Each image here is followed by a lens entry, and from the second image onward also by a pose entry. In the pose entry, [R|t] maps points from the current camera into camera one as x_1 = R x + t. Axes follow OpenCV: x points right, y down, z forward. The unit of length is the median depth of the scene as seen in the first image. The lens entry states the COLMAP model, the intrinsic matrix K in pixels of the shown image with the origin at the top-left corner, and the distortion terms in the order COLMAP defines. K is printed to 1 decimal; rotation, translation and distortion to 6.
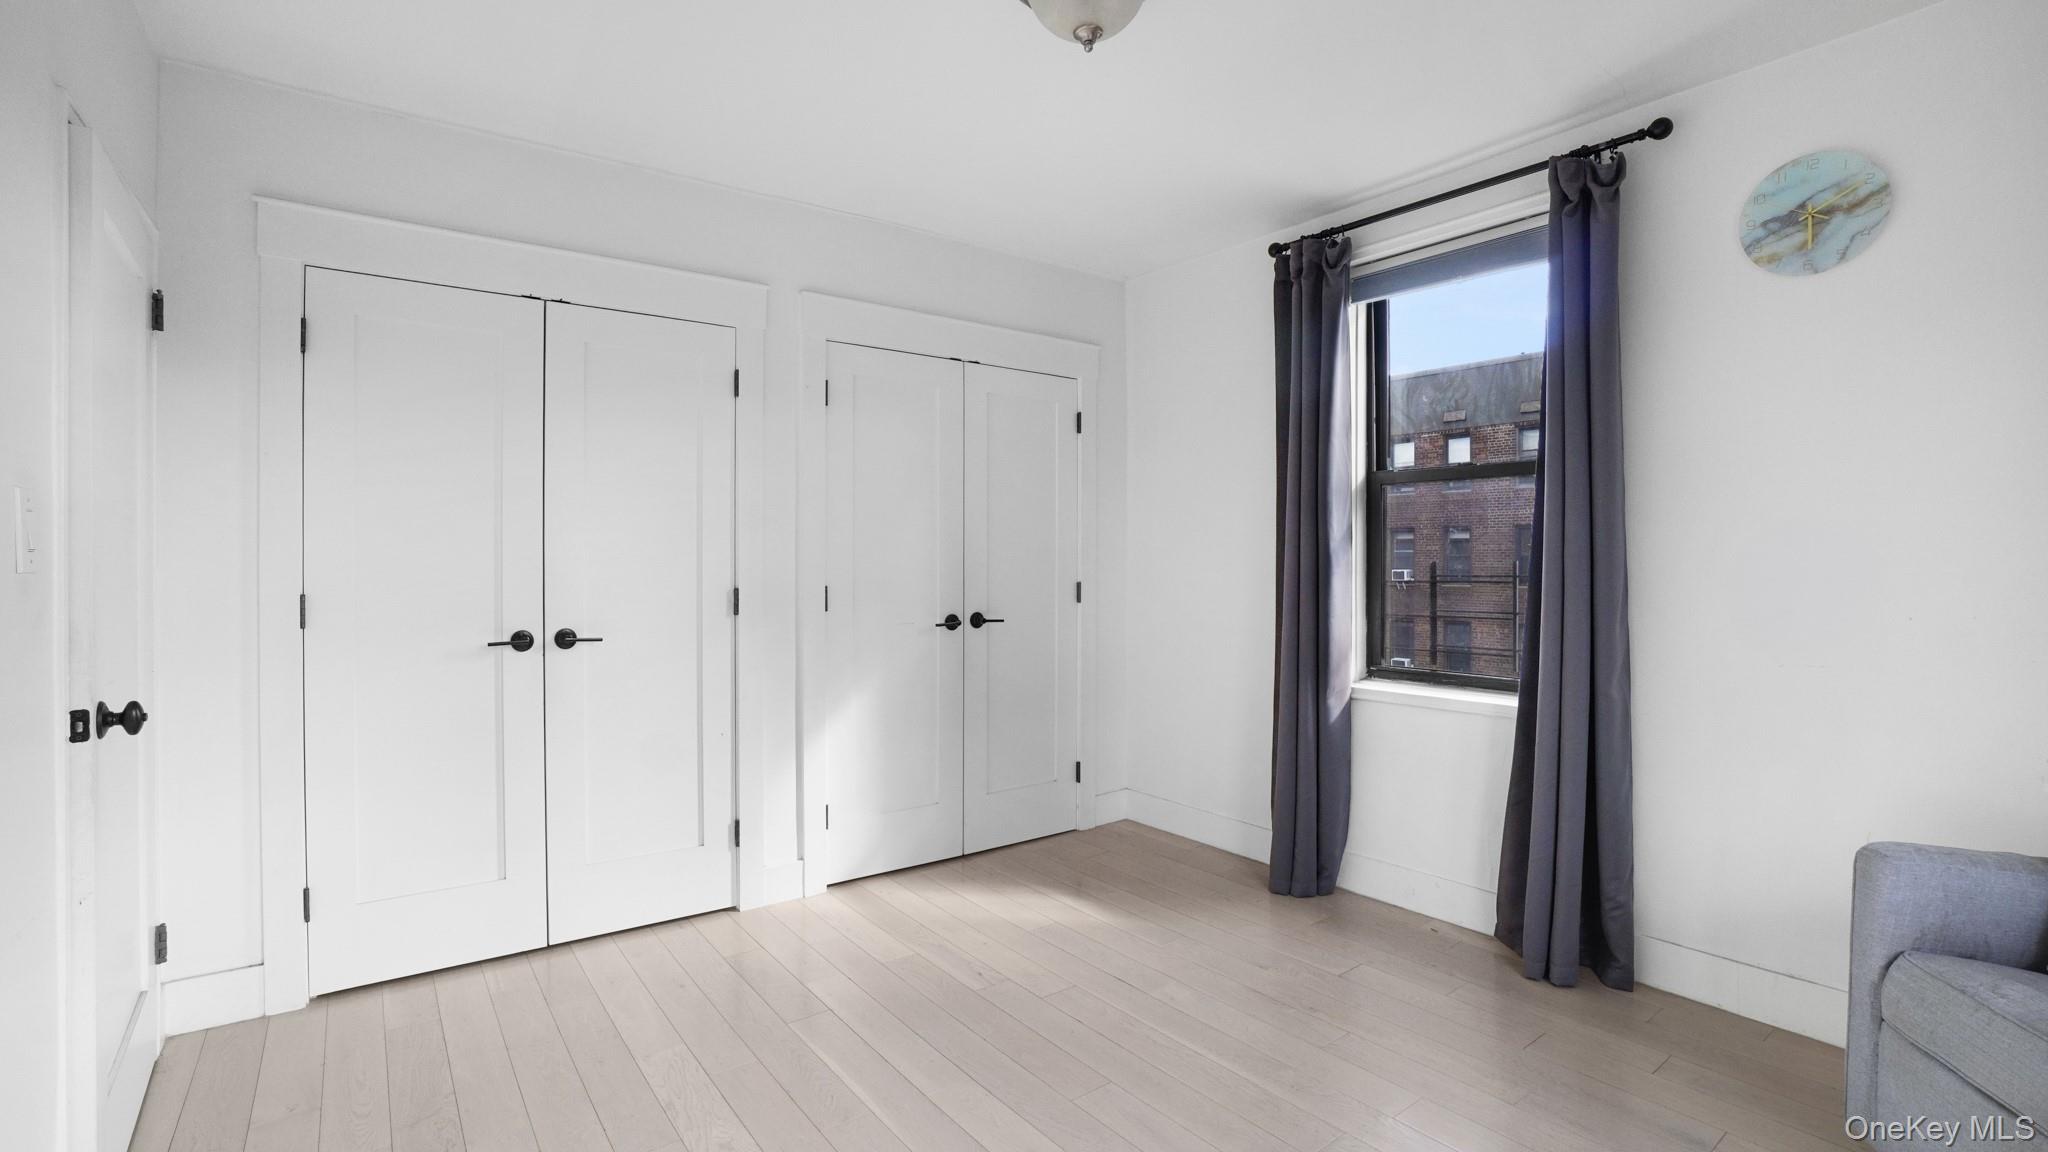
lens RADIAL K [[906.8, 0, 1025.1], [0, 906.8, 565.8], [0, 0, 1]] dist [-0.059771, 0.023989]
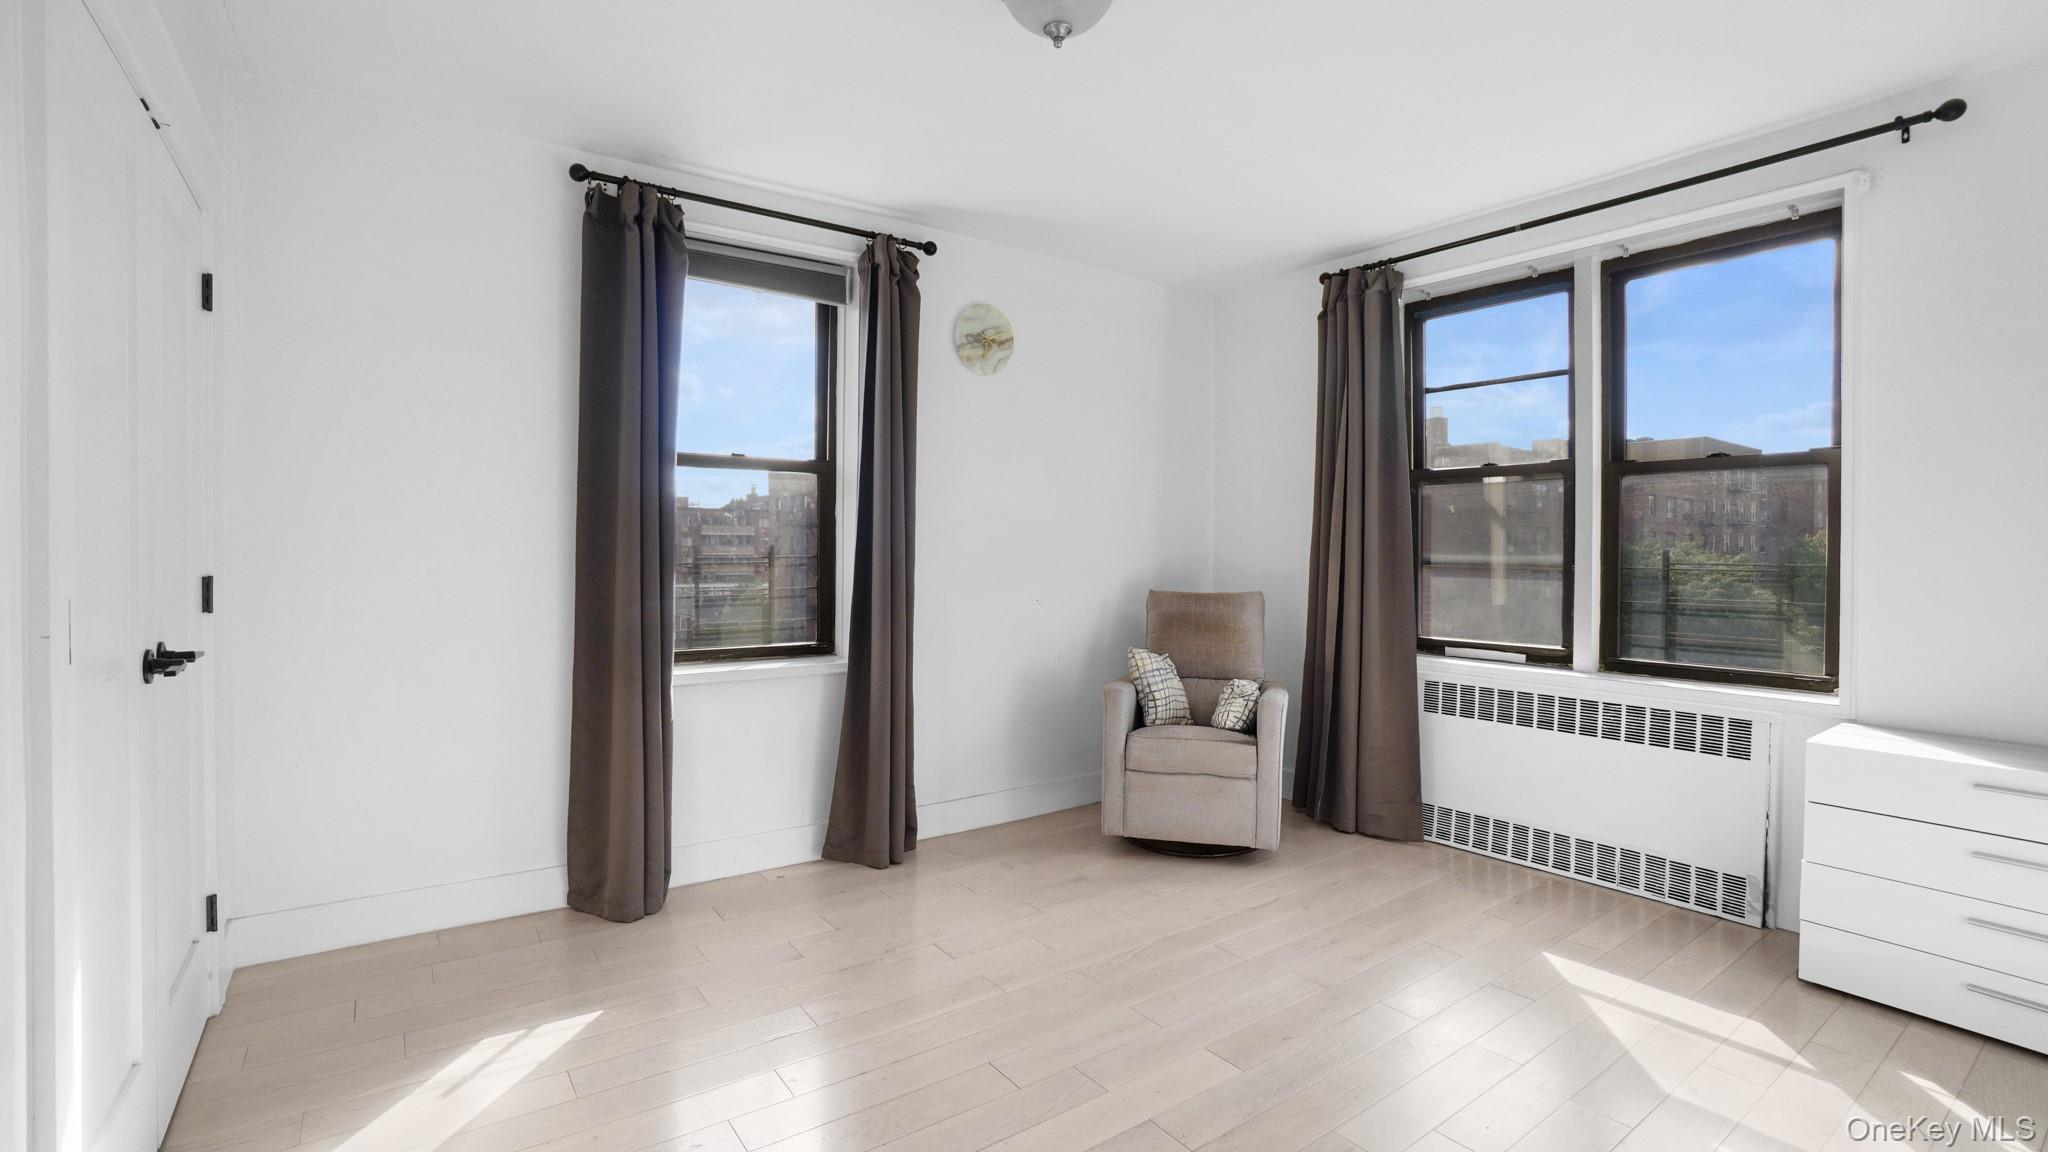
lens RADIAL K [[906.8, 0, 1025.1], [0, 906.8, 565.8], [0, 0, 1]] dist [-0.059771, 0.023989]
pose [[0.040778, -0.021607, 0.998935, -0.736634], [-0.004224, 0.999753, 0.021798, -0.005945], [-0.999159, -0.005108, 0.040677, 0.748151]]
